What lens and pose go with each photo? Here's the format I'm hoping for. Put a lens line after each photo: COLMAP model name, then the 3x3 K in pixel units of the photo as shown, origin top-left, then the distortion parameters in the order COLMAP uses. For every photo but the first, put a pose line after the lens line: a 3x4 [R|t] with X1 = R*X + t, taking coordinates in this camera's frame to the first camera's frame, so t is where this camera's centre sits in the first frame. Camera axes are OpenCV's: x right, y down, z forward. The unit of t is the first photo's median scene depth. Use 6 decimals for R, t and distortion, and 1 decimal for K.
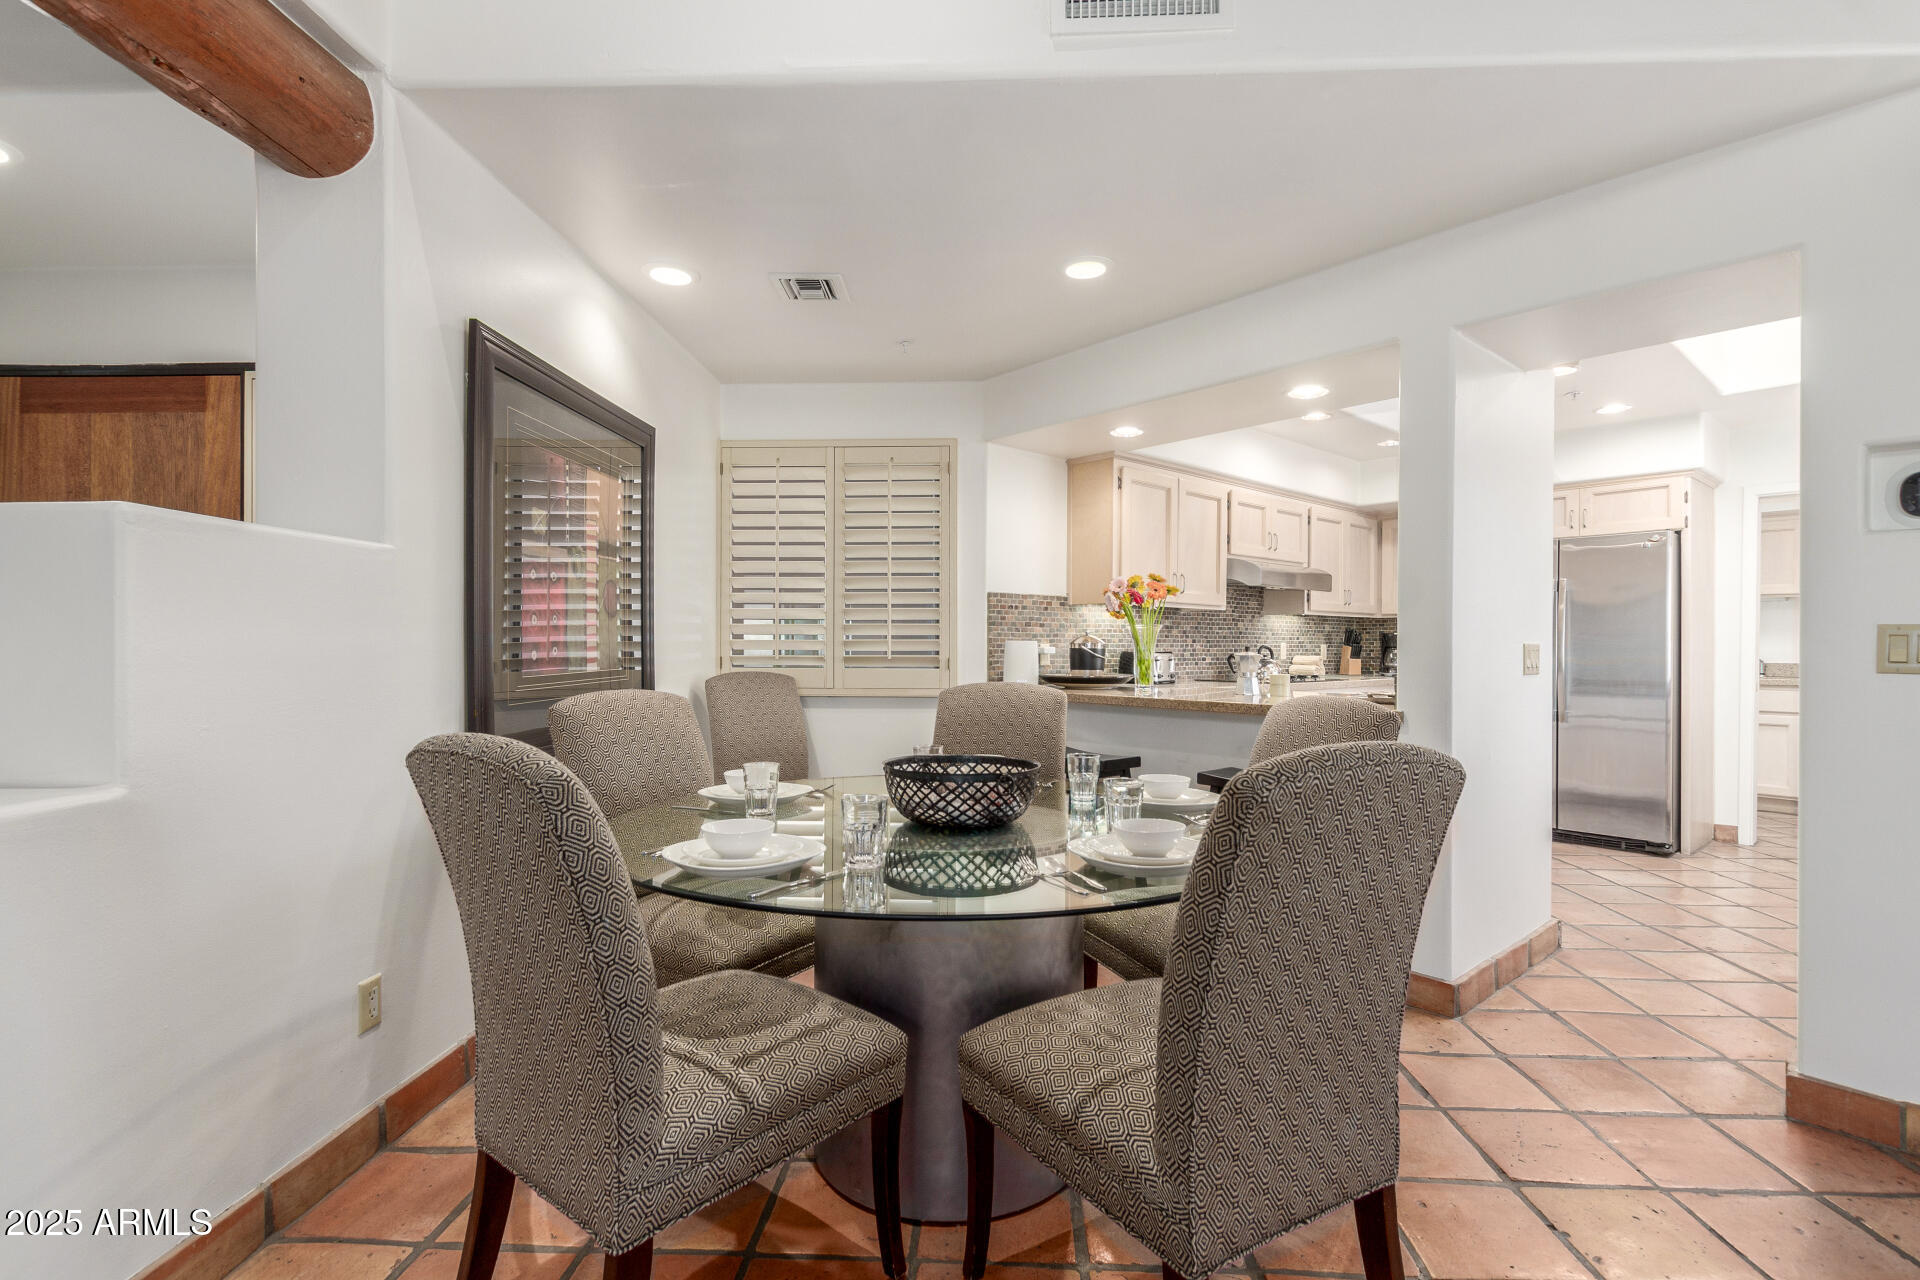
lens RADIAL K [[908.2, 0, 959.5], [0, 908.2, 663.2], [0, 0, 1]] dist [-0.000585, -0.001374]
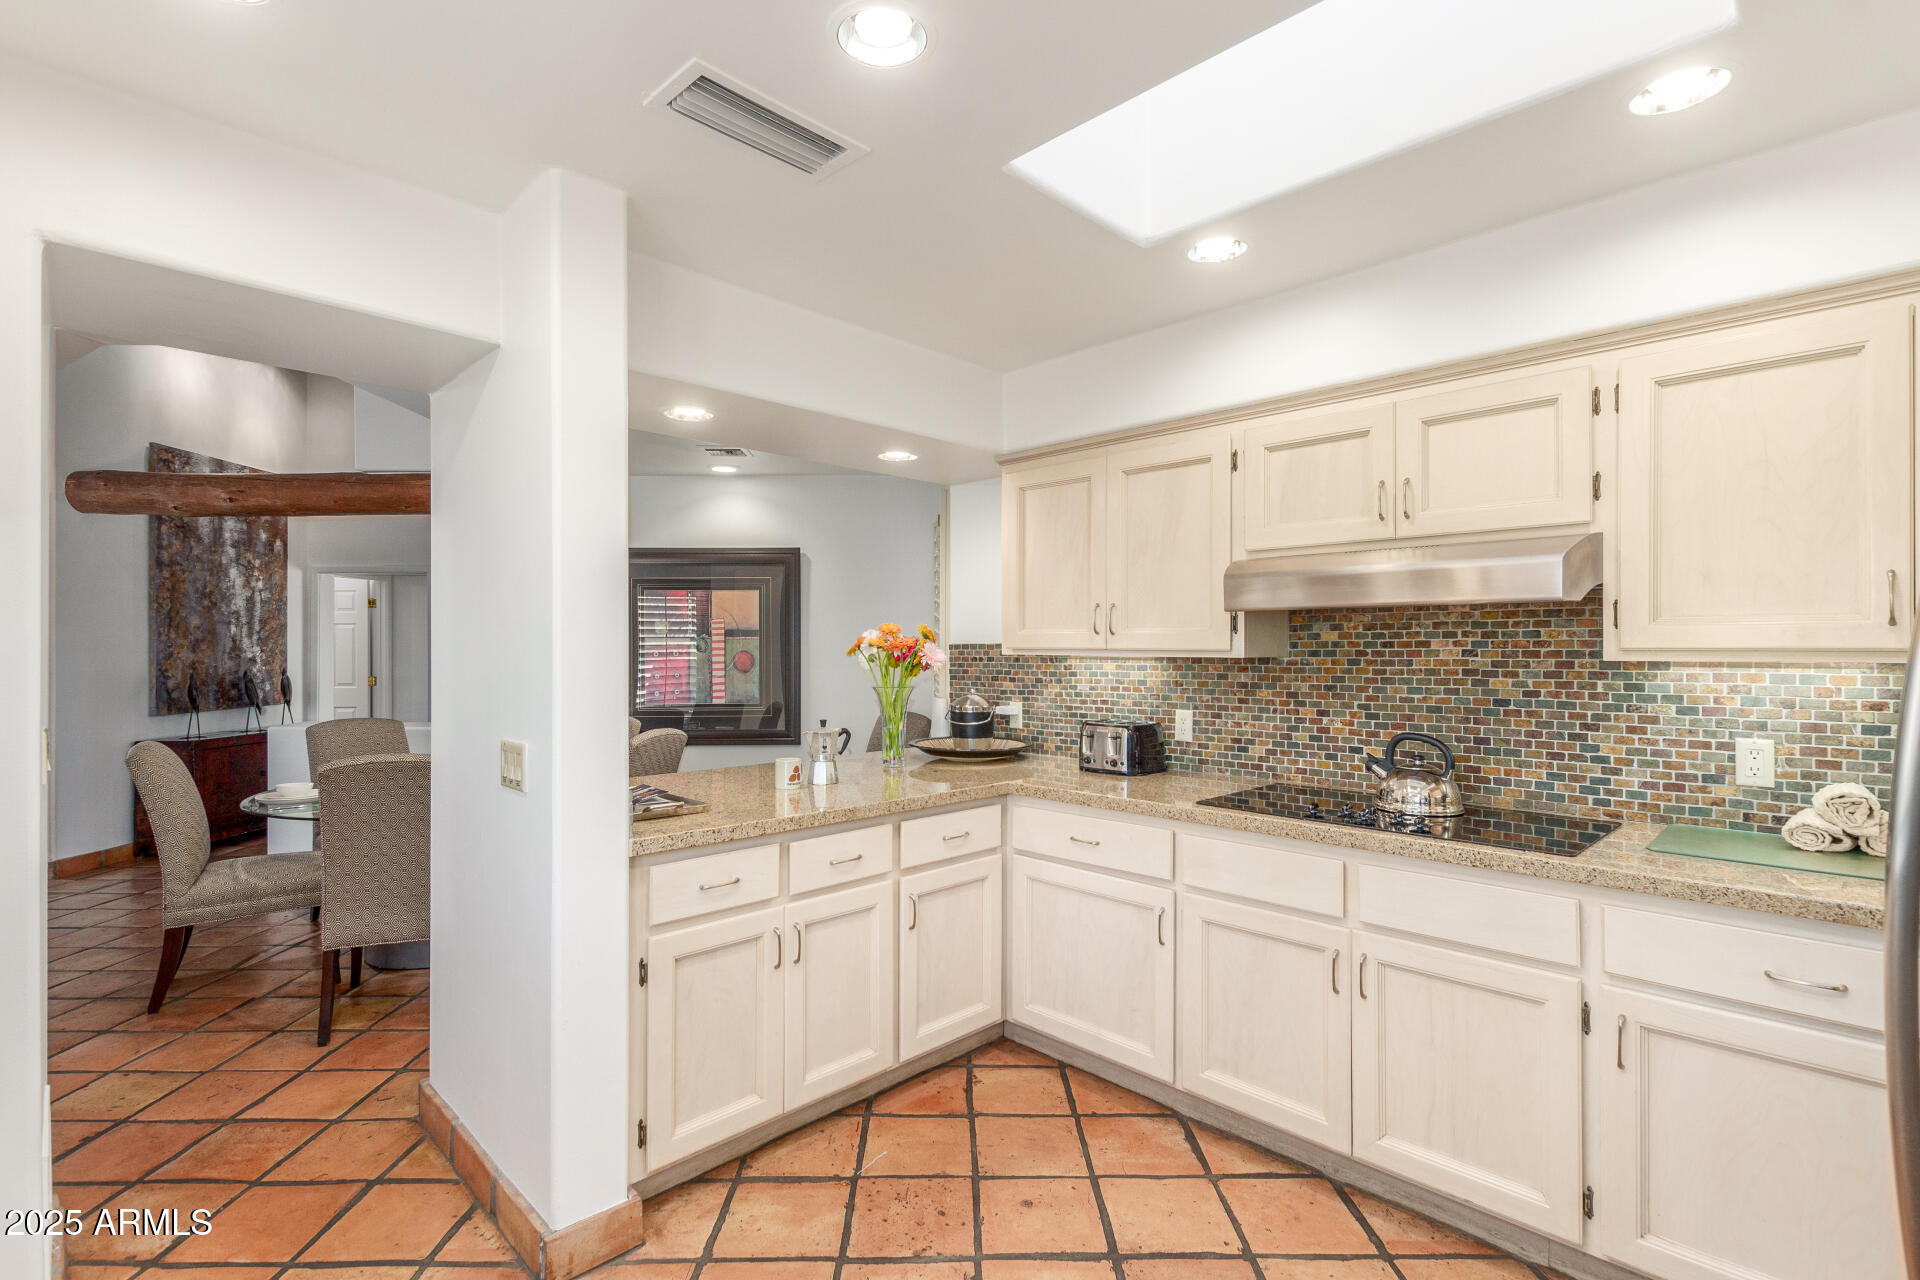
lens RADIAL K [[896.8, 0, 964.3], [0, 896.8, 648.0], [0, 0, 1]] dist [-0.001201, -0.000386]
pose [[0.068411, 0.000020, -0.997657, 0.943047], [-0.017166, 0.999852, -0.001157, -0.071252], [0.997510, 0.017205, 0.068402, 0.922216]]
